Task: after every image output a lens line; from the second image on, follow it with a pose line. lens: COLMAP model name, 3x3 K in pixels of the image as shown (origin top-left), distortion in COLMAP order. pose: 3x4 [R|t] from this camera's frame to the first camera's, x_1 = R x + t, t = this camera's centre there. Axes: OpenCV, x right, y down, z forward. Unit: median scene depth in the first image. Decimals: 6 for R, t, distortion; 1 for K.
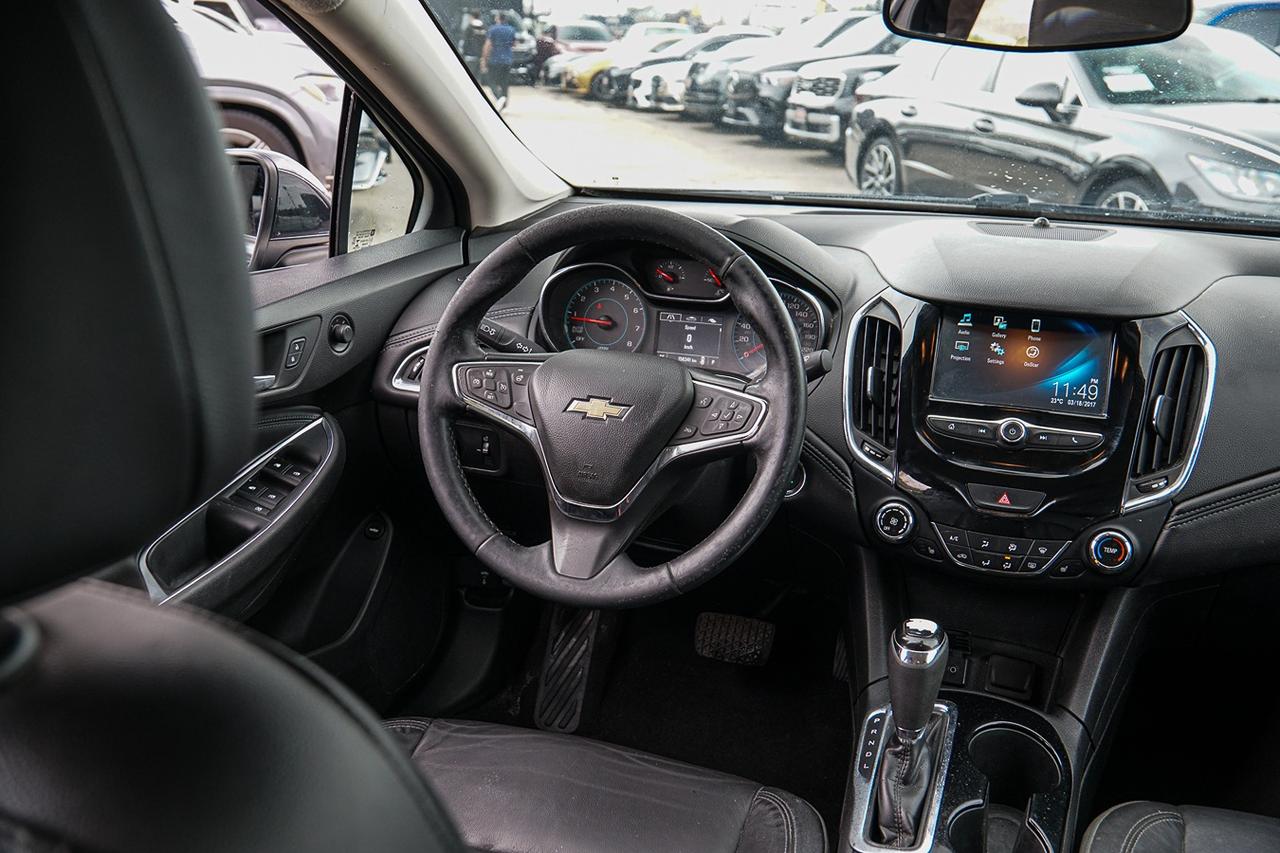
lens RADIAL K [[1198.0, 0, 640.0], [0, 1198.0, 426.5], [0, 0, 1]] dist [-0.073730, 0.166563]
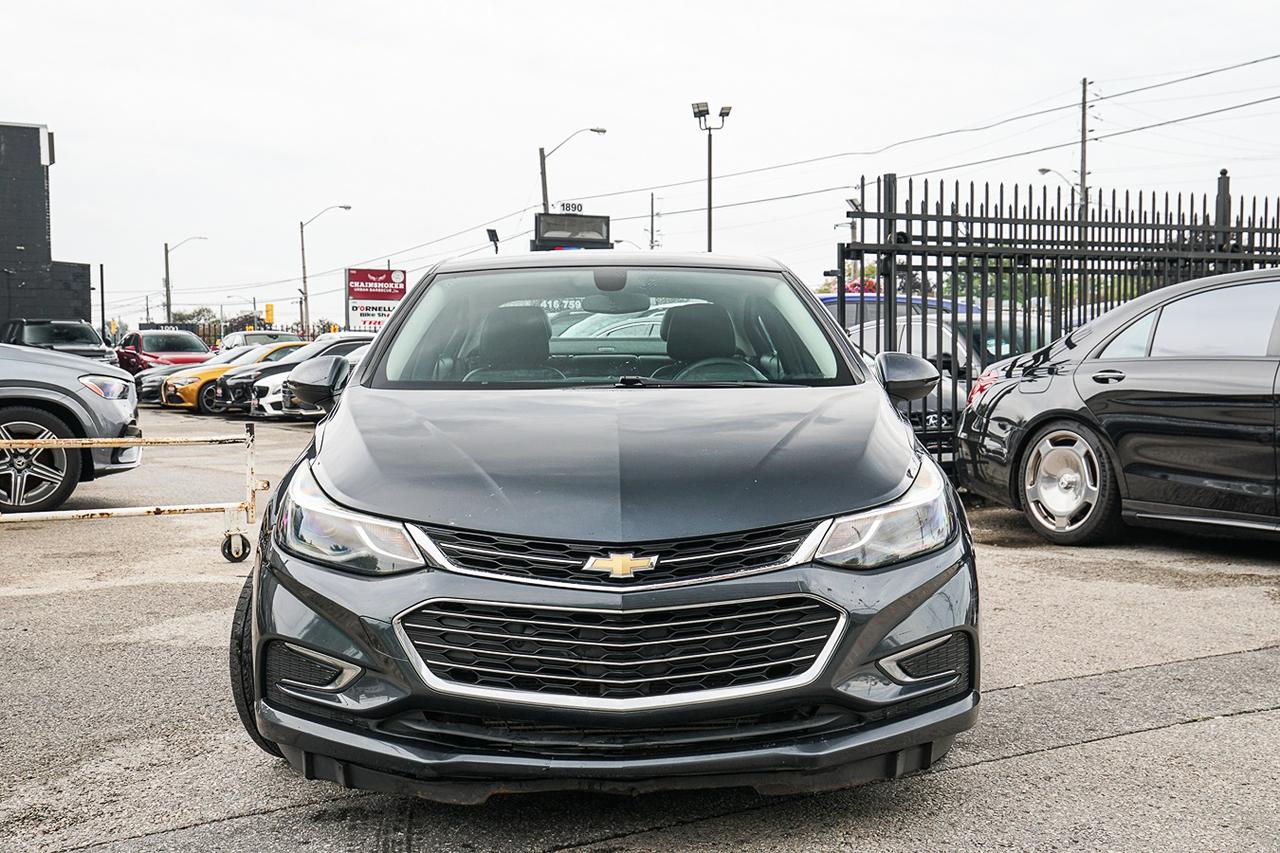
lens RADIAL K [[1506.1, 0, 640.0], [0, 1506.1, 426.5], [0, 0, 1]] dist [-0.005416, -0.005658]
pose [[0.959533, -0.042988, 0.278296, -0.624437], [0.113245, 0.963748, -0.241589, 0.657314], [-0.257822, 0.263328, 0.929616, -1.869648]]
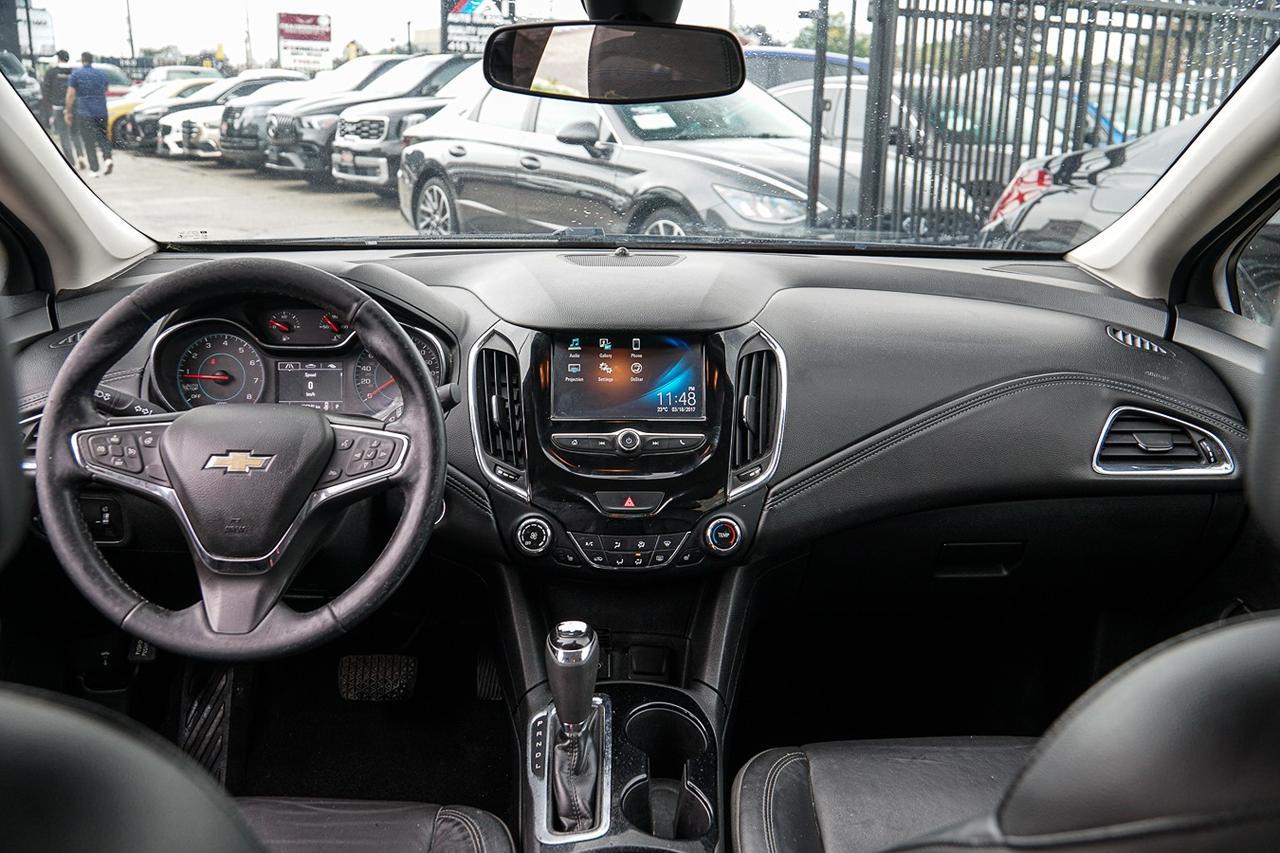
lens RADIAL K [[1198.0, 0, 640.0], [0, 1198.0, 426.5], [0, 0, 1]] dist [-0.073730, 0.166563]
pose [[0.931892, -0.102665, 0.347904, -0.060405], [0.113797, 0.993436, -0.011656, 0.004903], [-0.344424, 0.050452, 0.937458, -0.046139]]
